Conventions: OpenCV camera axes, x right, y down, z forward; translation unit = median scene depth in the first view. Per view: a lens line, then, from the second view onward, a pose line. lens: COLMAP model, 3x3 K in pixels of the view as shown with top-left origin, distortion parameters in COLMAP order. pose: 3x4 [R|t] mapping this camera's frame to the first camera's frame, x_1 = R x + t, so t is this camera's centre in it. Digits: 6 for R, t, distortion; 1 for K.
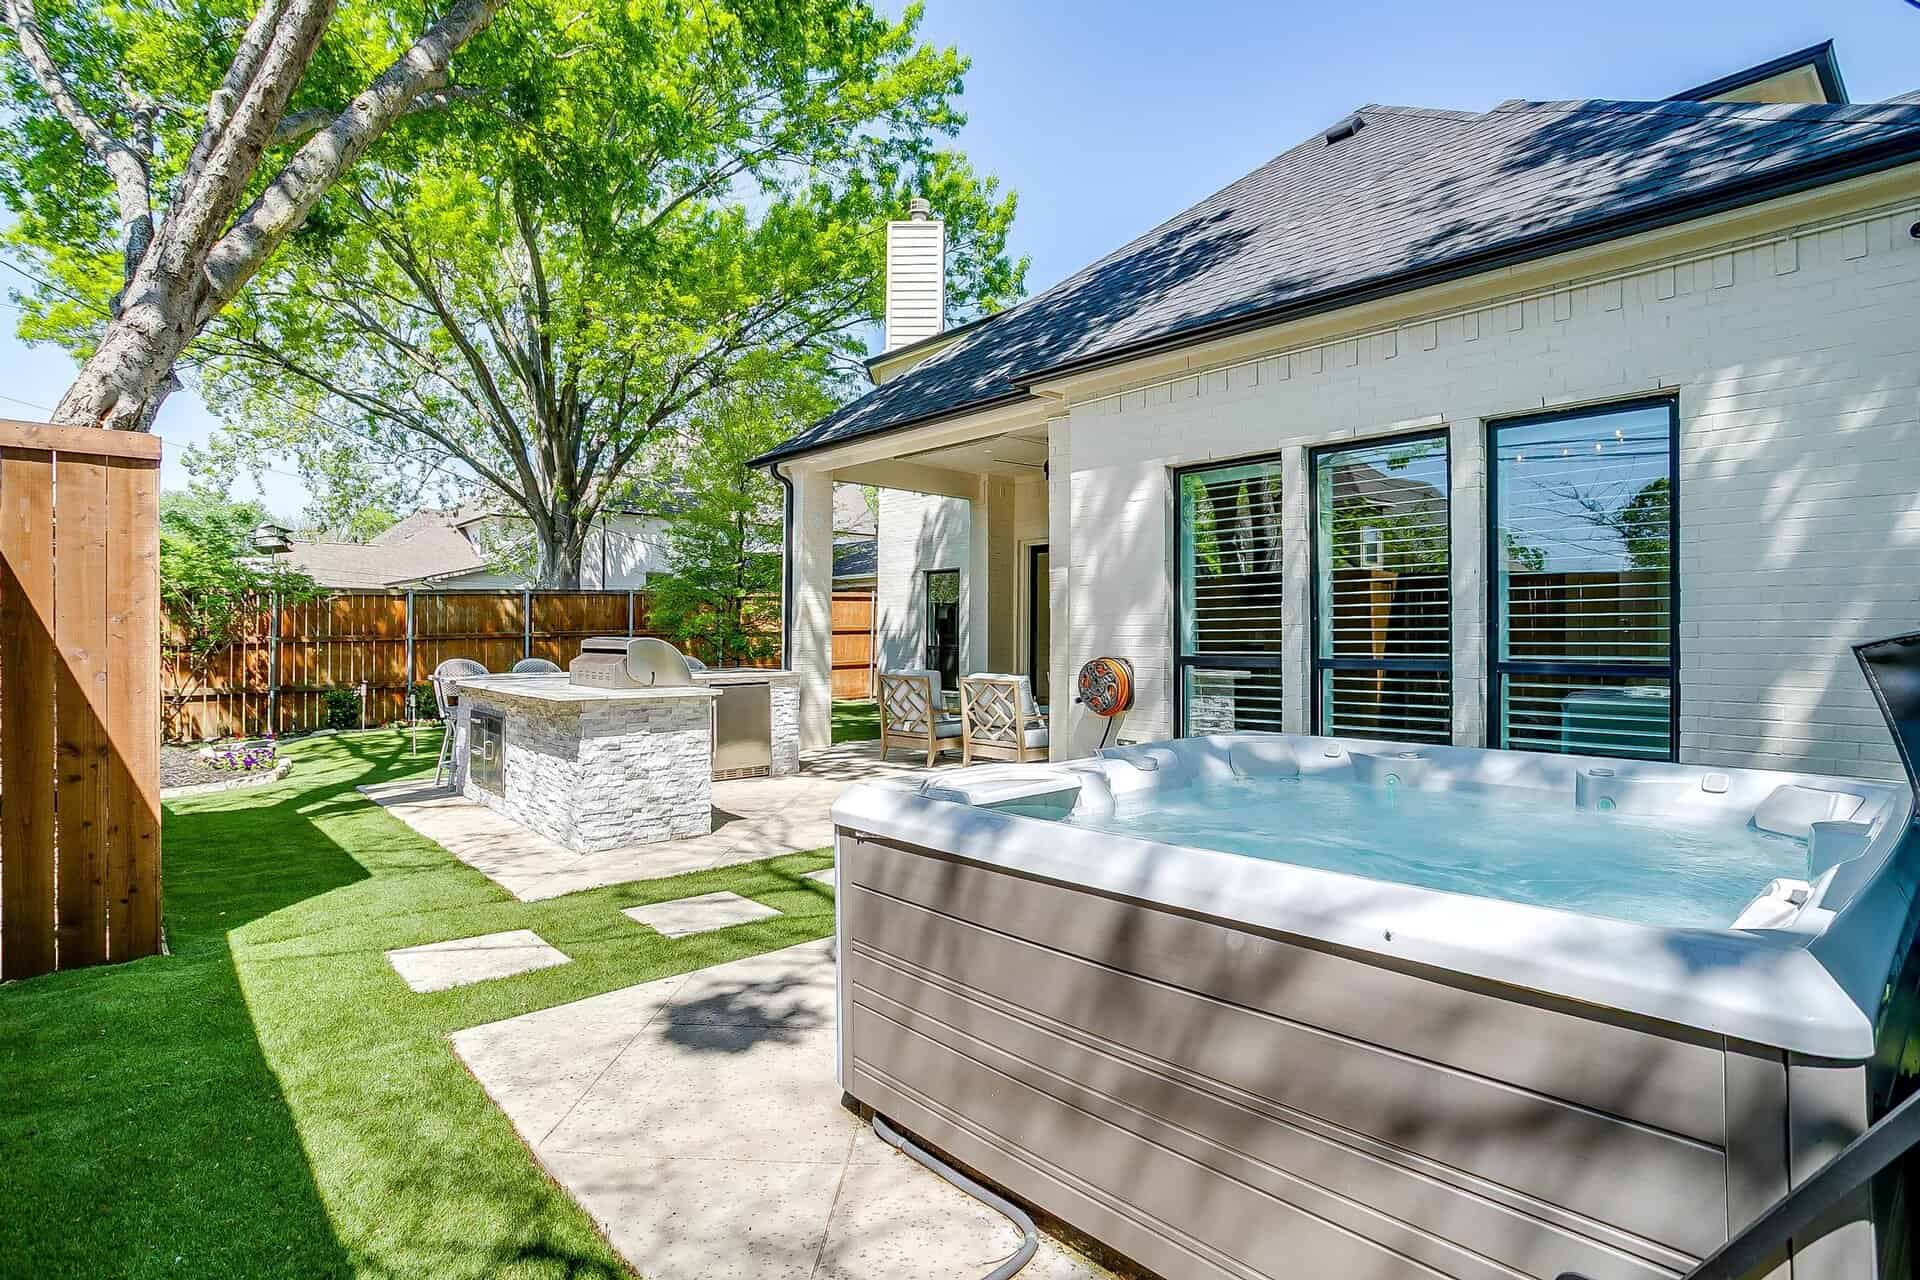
lens RADIAL K [[994.5, 0, 953.1], [0, 994.5, 636.4], [0, 0, 1]] dist [-0.063857, 0.037828]
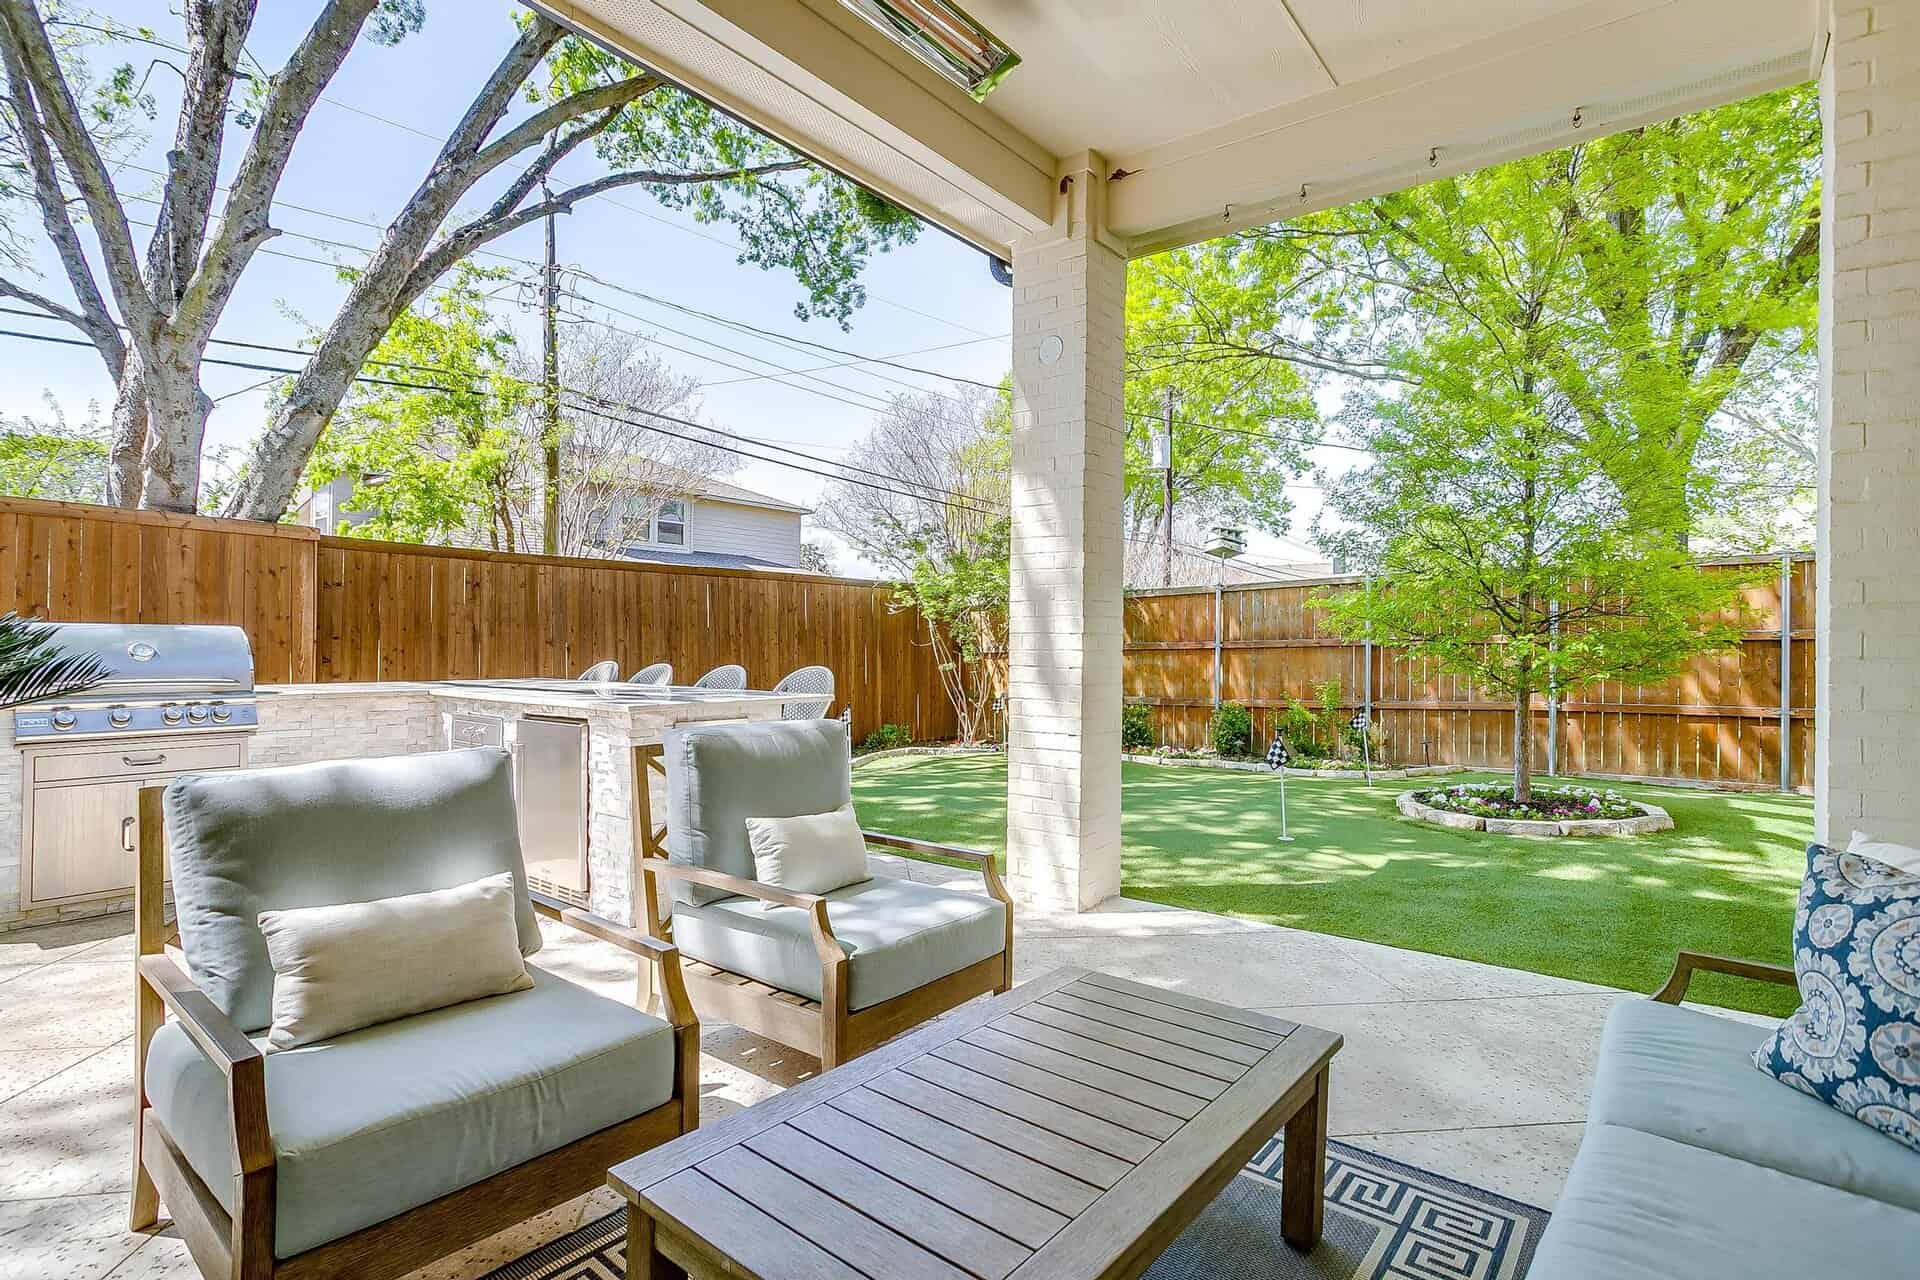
lens RADIAL K [[939.3, 0, 951.3], [0, 939.3, 639.6], [0, 0, 1]] dist [-0.048652, 0.025015]
pose [[0.162993, -0.007067, -0.986602, 0.355564], [-0.007084, 0.999940, -0.008333, 0.011373], [0.986602, 0.008347, 0.162933, 1.358897]]
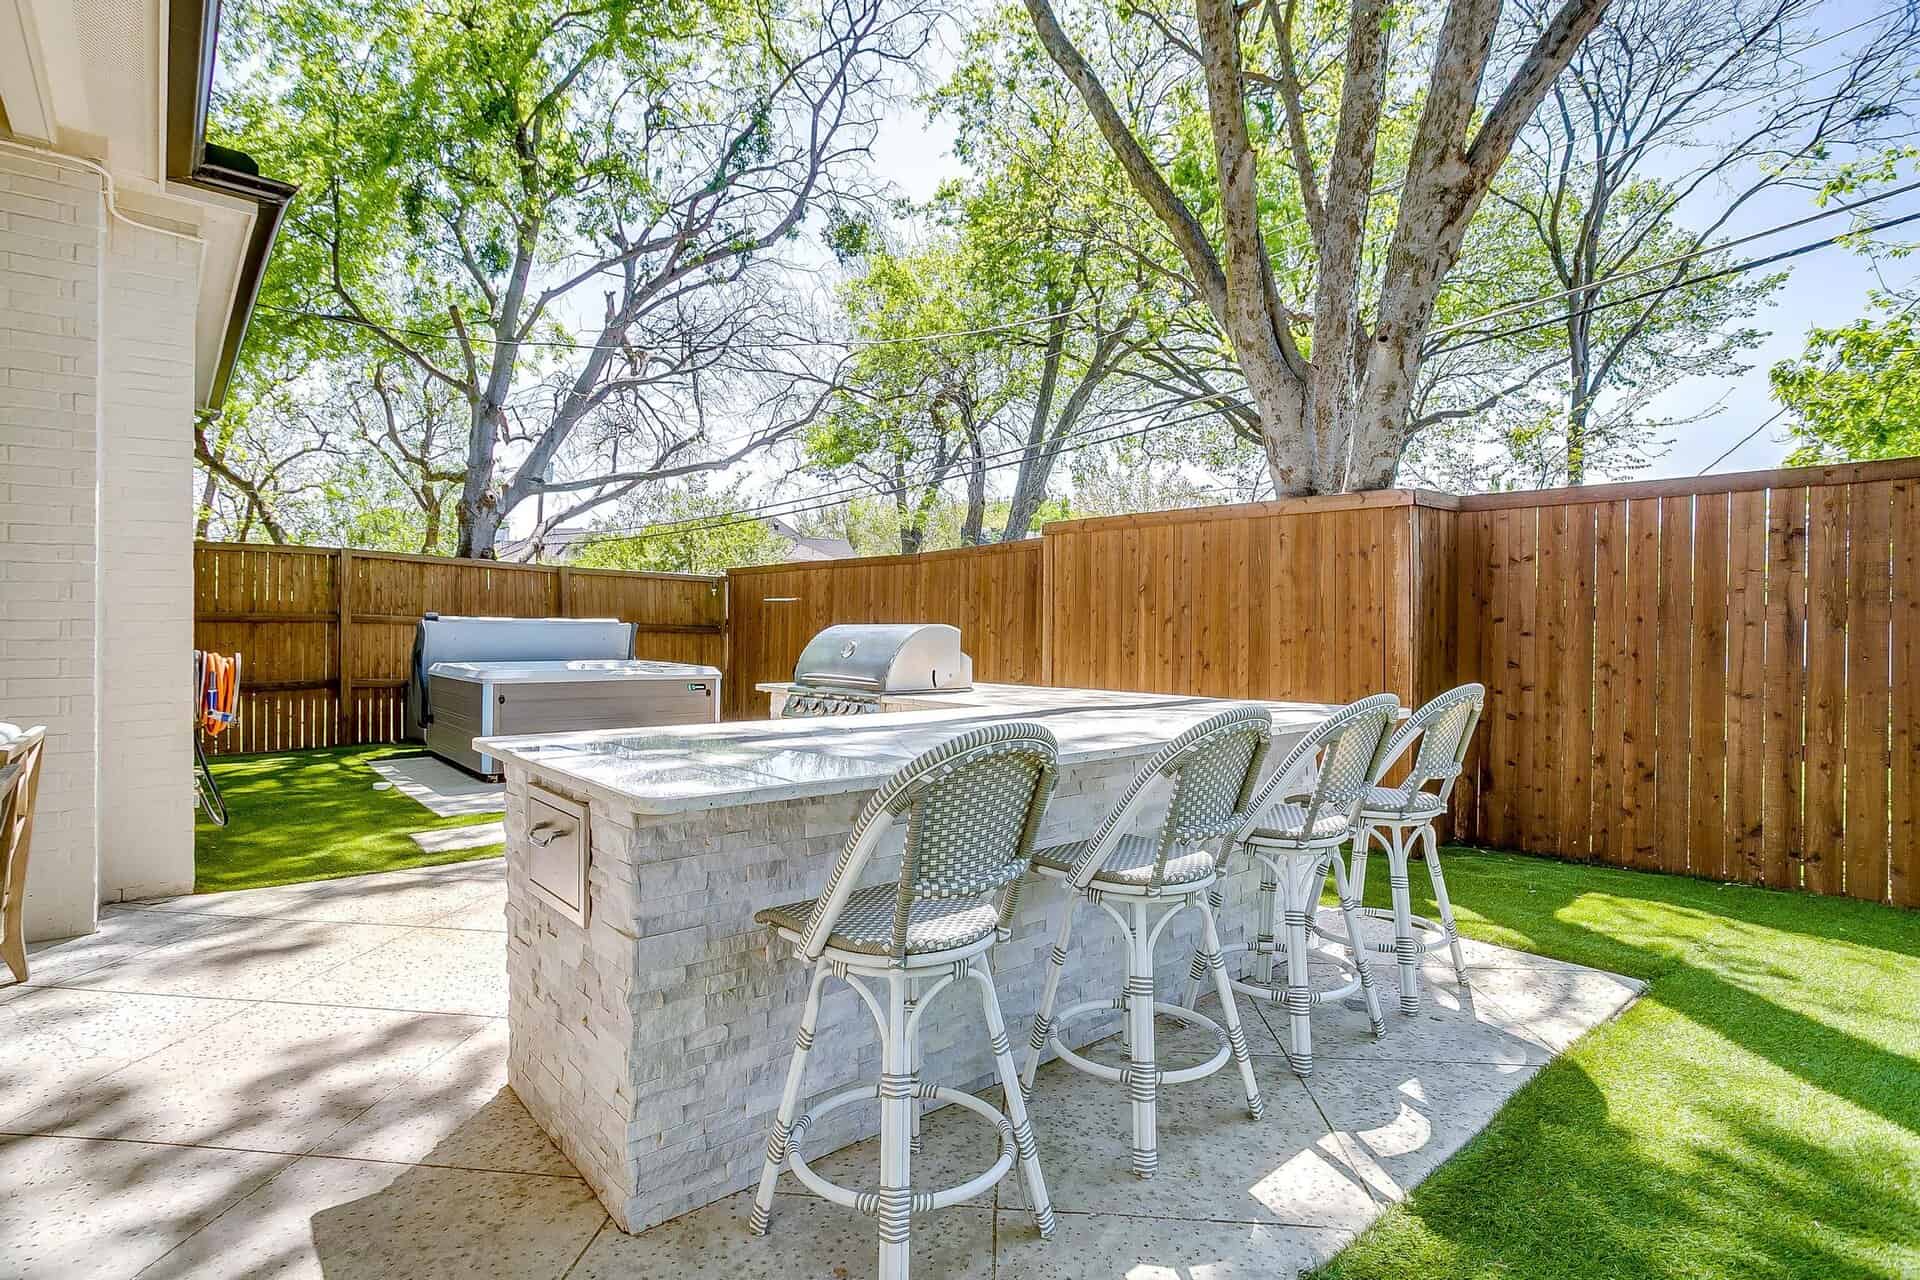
lens RADIAL K [[956.9, 0, 957.1], [0, 956.9, 623.9], [0, 0, 1]] dist [-0.053314, 0.028028]
pose [[-0.999815, -0.005369, 0.018485, -0.361011], [-0.005456, 0.999974, -0.004637, 0.003325], [-0.018460, -0.004737, -0.999818, 1.612697]]
